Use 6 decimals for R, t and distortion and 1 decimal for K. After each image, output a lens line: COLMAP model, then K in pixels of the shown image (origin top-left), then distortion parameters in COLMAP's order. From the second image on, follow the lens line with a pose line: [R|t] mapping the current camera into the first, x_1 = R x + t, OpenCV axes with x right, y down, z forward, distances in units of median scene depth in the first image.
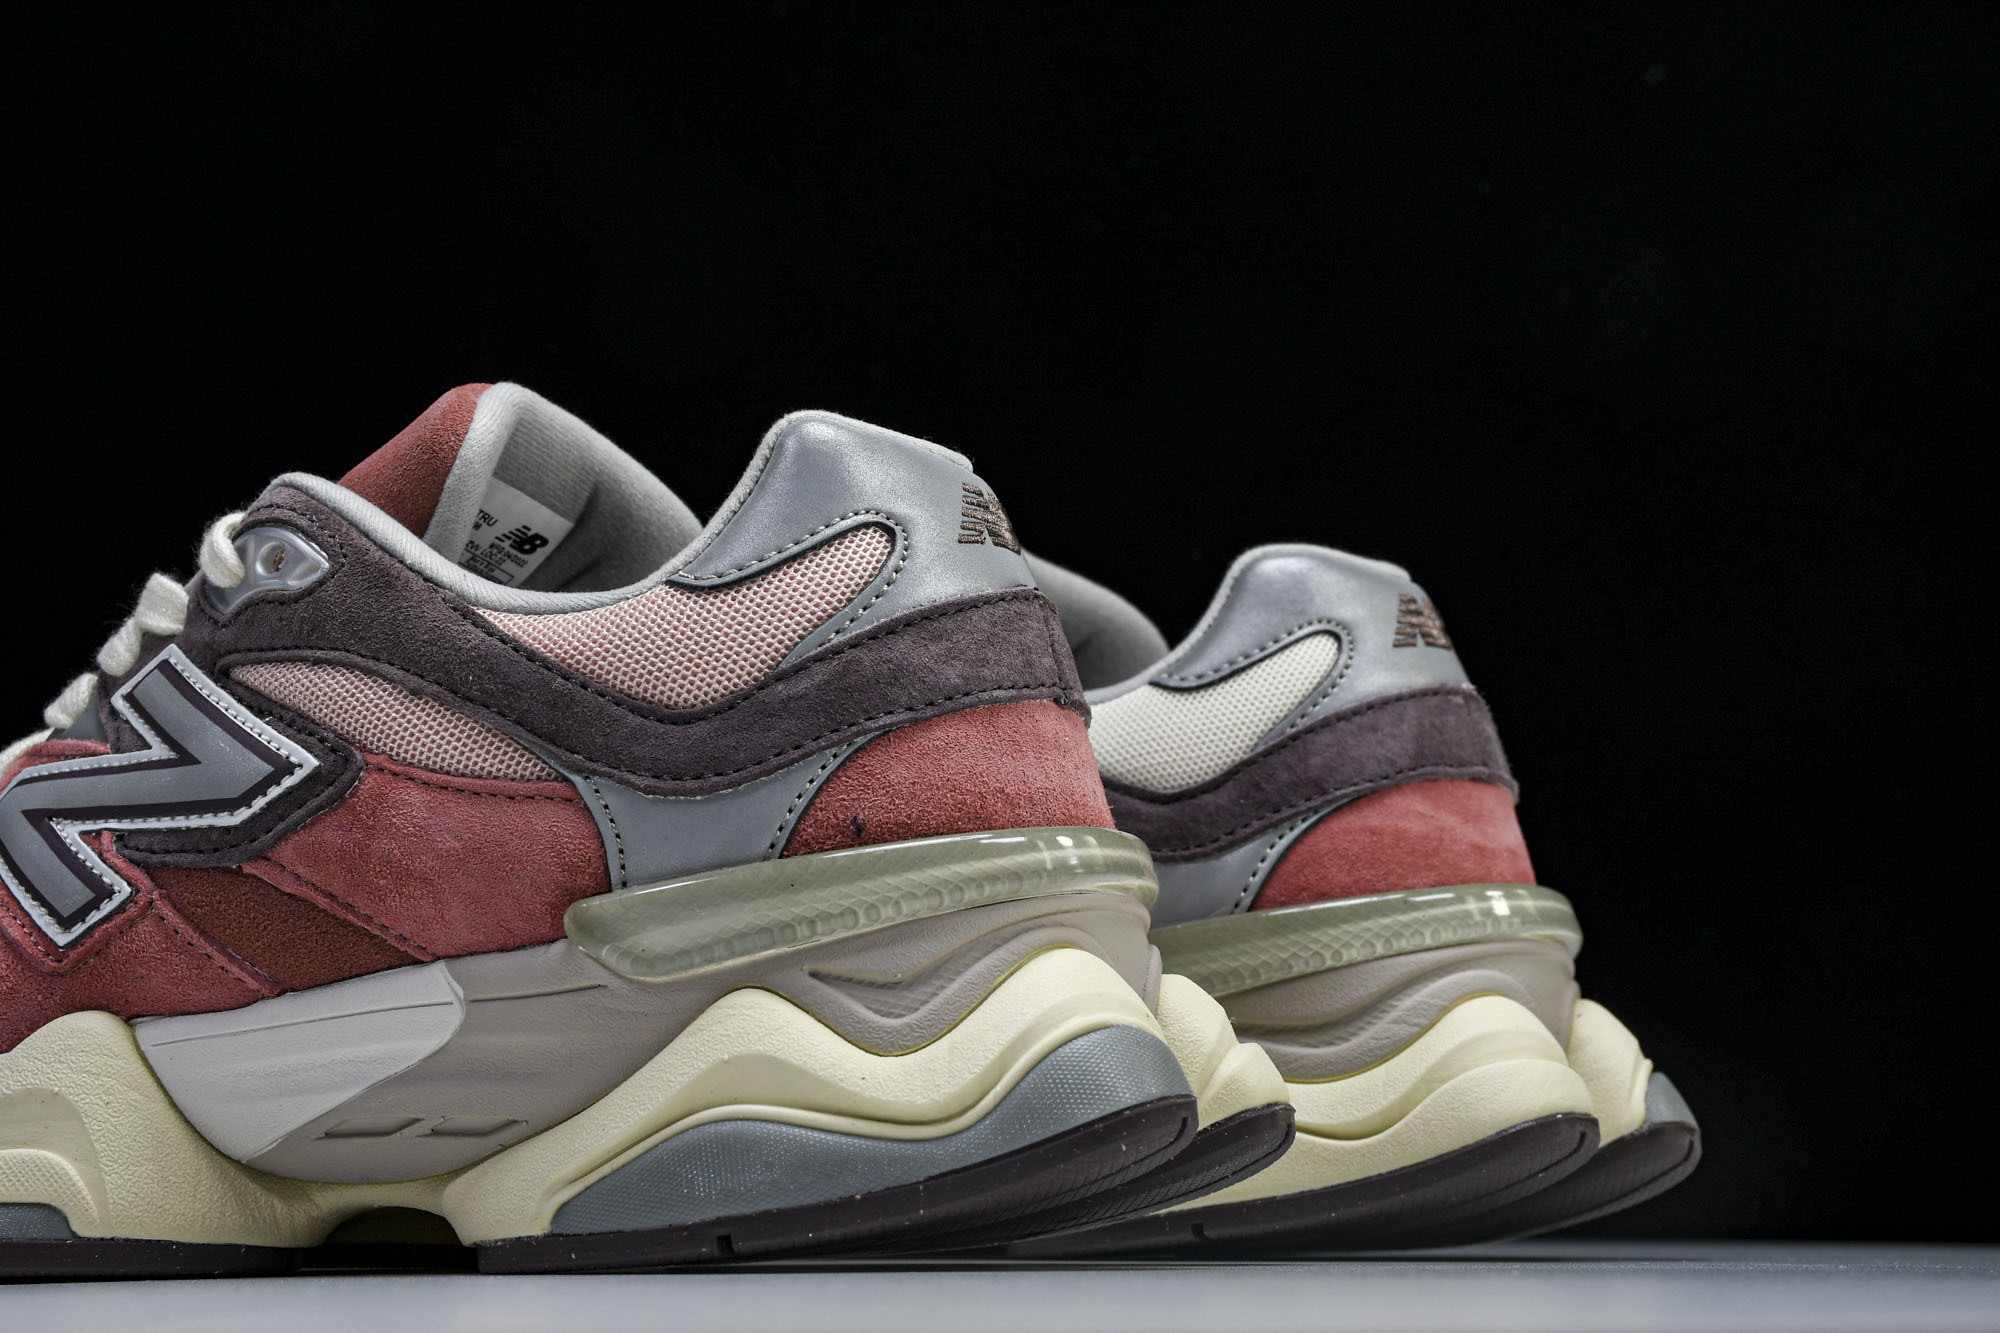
lens RADIAL K [[3269.9, 0, 975.7], [0, 3269.9, 663.5], [0, 0, 1]] dist [0.173627, 0.128199]
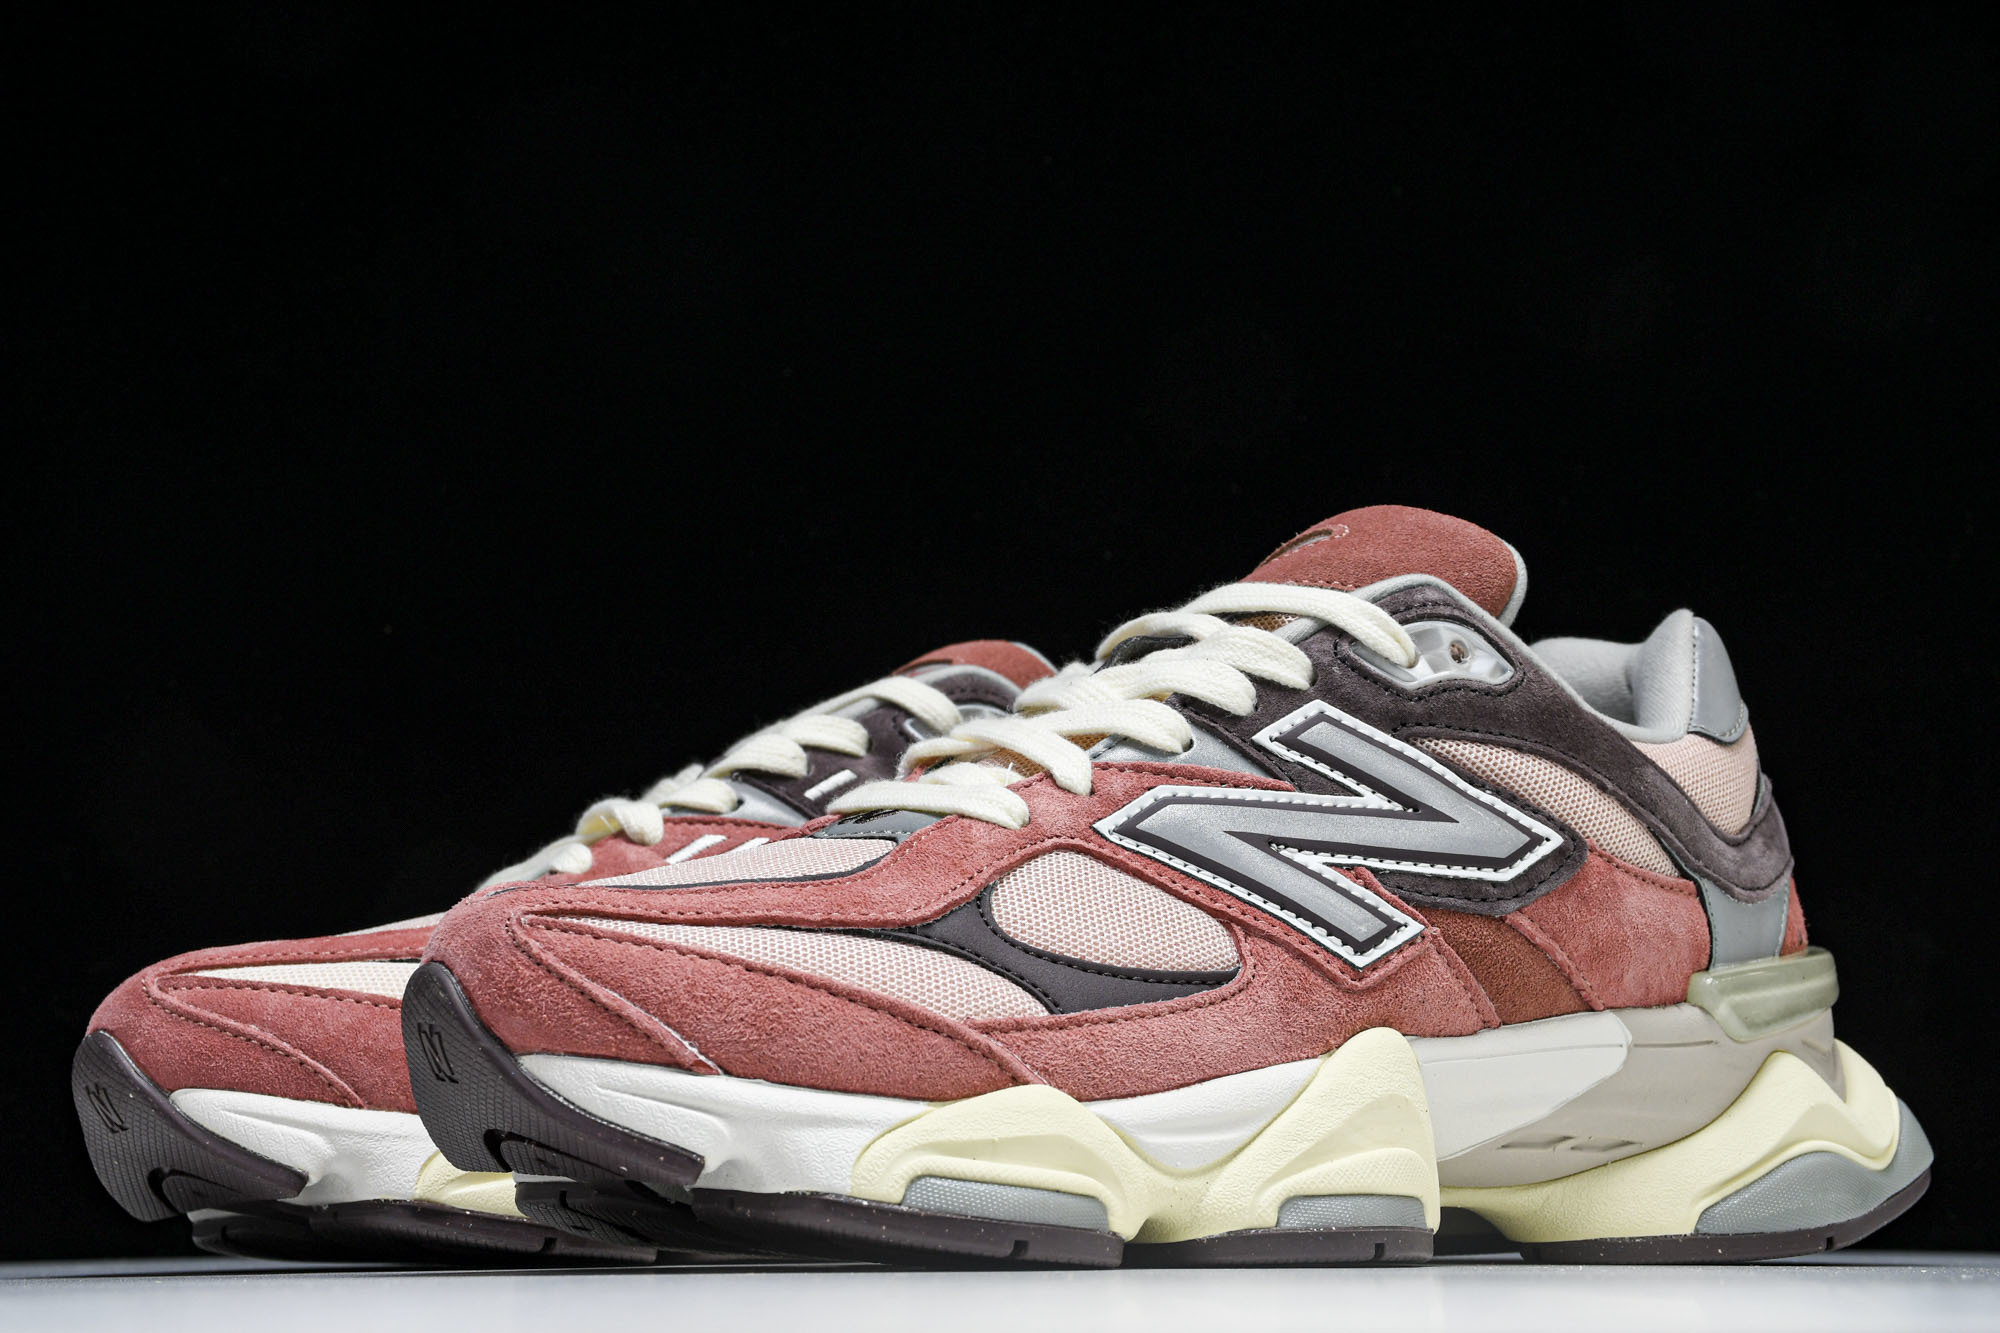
lens RADIAL K [[3269.9, 0, 975.7], [0, 3269.9, 663.5], [0, 0, 1]] dist [0.173627, 0.128199]
pose [[0.495128, 0.149293, 0.855897, -1.347235], [-0.145239, 0.985486, -0.087878, 0.103791], [-0.856594, -0.080799, 0.509625, 0.573777]]
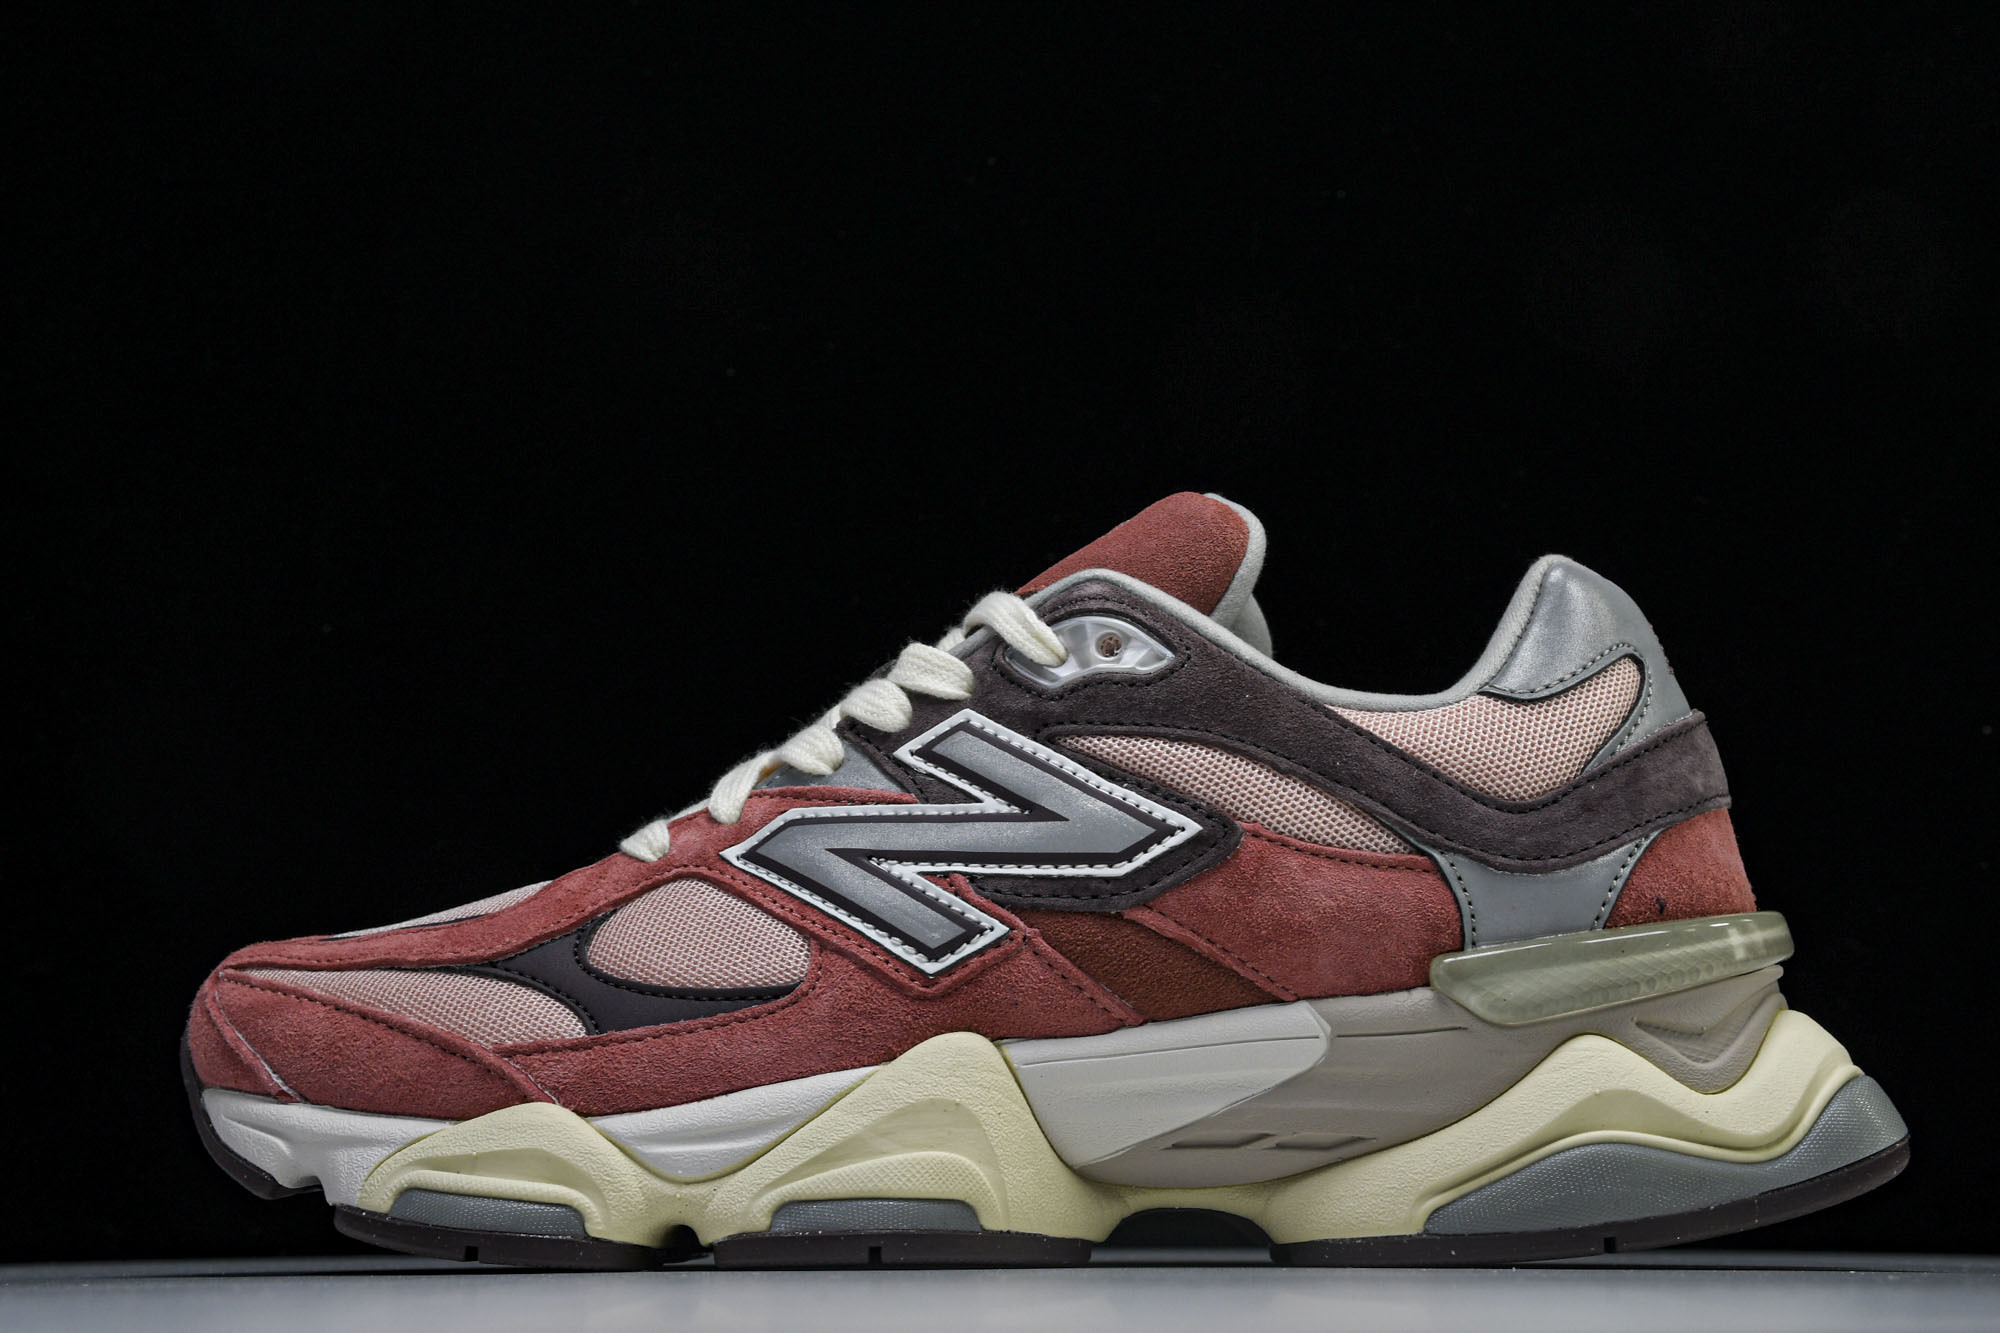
lens RADIAL K [[3269.9, 0, 975.7], [0, 3269.9, 663.5], [0, 0, 1]] dist [0.173627, 0.128199]
pose [[0.925350, 0.063796, 0.373707, -0.711377], [-0.064498, 0.997861, -0.010640, -0.010417], [-0.373586, -0.014257, 0.927486, -0.048017]]
